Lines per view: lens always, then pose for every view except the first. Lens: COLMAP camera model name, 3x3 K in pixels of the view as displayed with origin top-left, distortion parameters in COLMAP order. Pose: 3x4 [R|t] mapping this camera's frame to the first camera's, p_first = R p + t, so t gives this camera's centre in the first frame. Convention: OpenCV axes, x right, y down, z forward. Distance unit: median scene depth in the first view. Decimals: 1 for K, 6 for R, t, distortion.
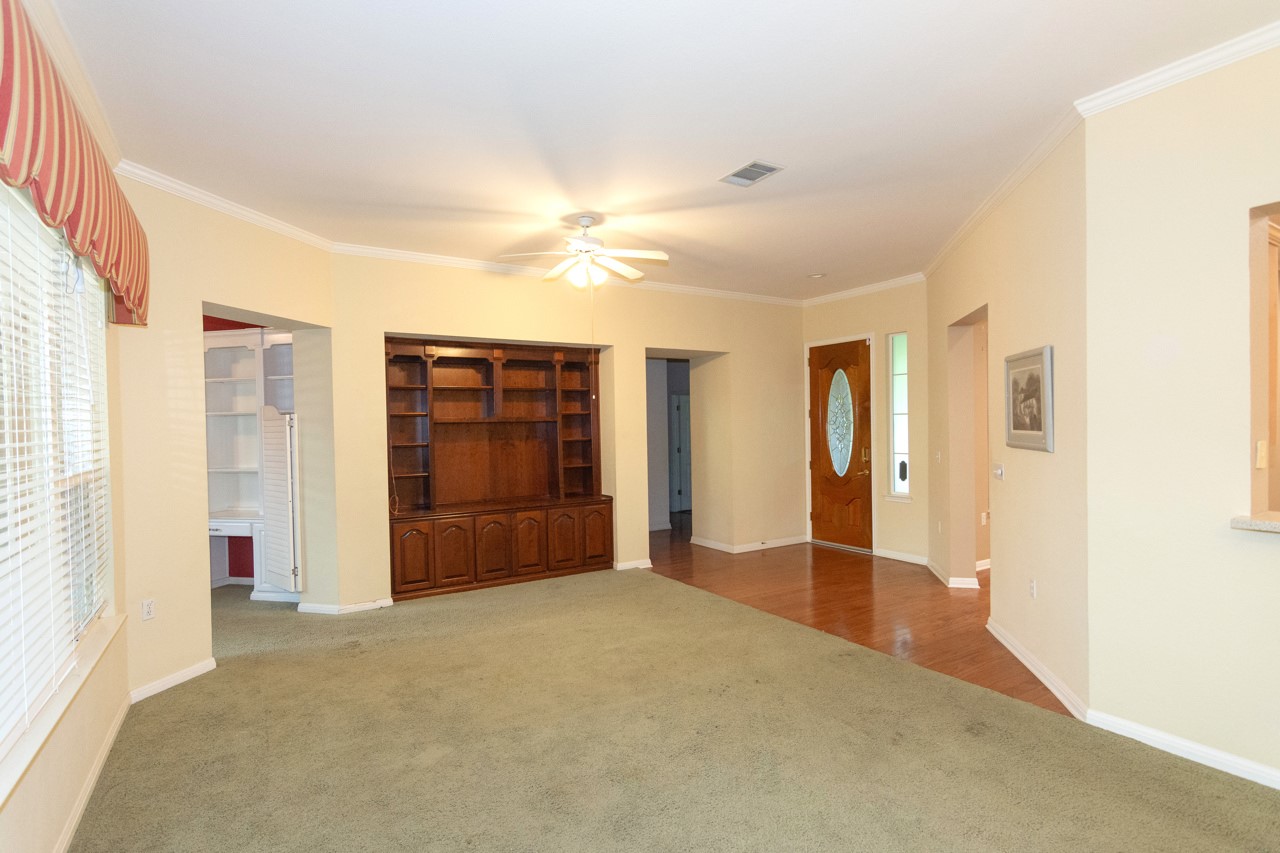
lens RADIAL K [[642.0, 0, 612.3], [0, 642.0, 429.8], [0, 0, 1]] dist [-0.000423, -0.000092]
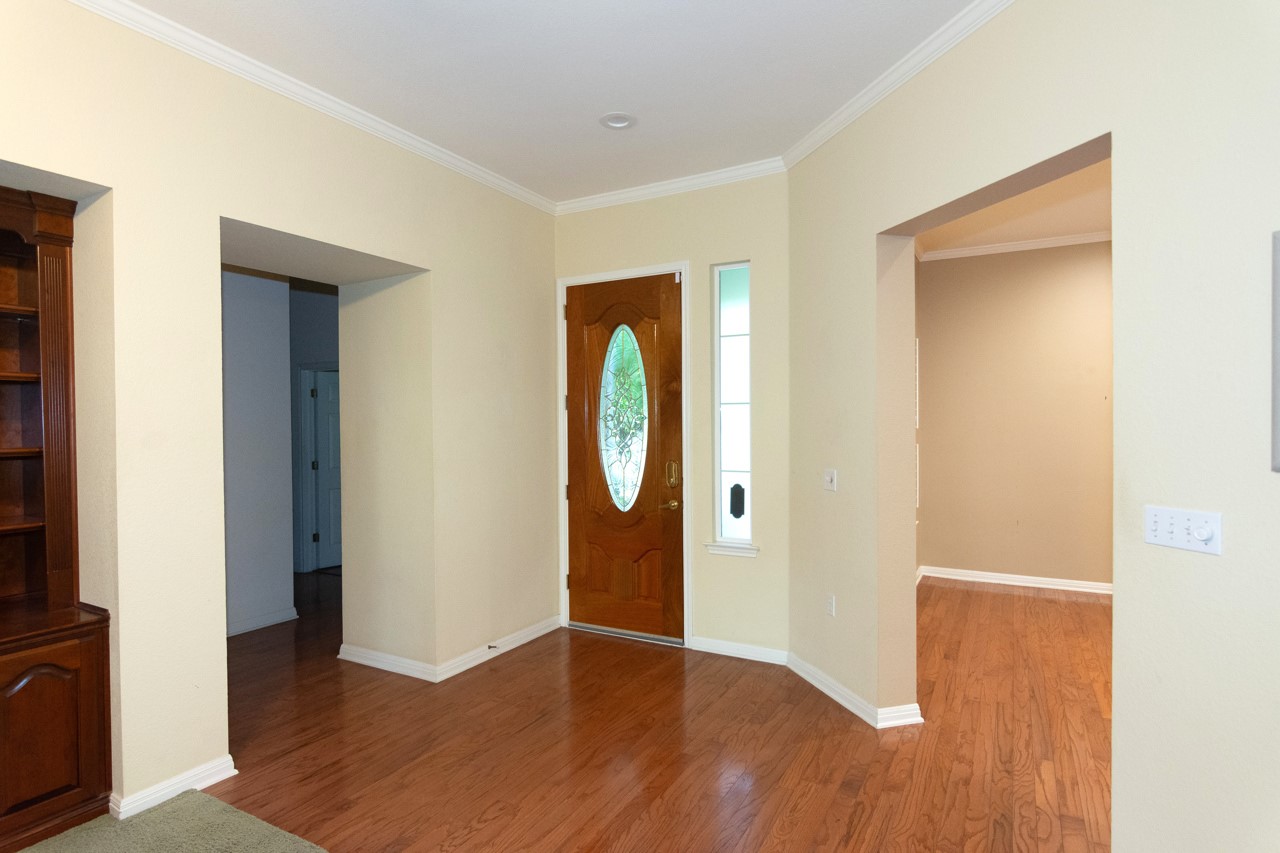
lens RADIAL K [[677.7, 0, 642.1], [0, 677.7, 436.0], [0, 0, 1]] dist [-0.001128, 0.000228]
pose [[0.851213, 0.004046, 0.524805, 0.052463], [-0.004886, 0.999988, 0.000216, 0.004809], [-0.524798, -0.002748, 0.851222, 0.493729]]
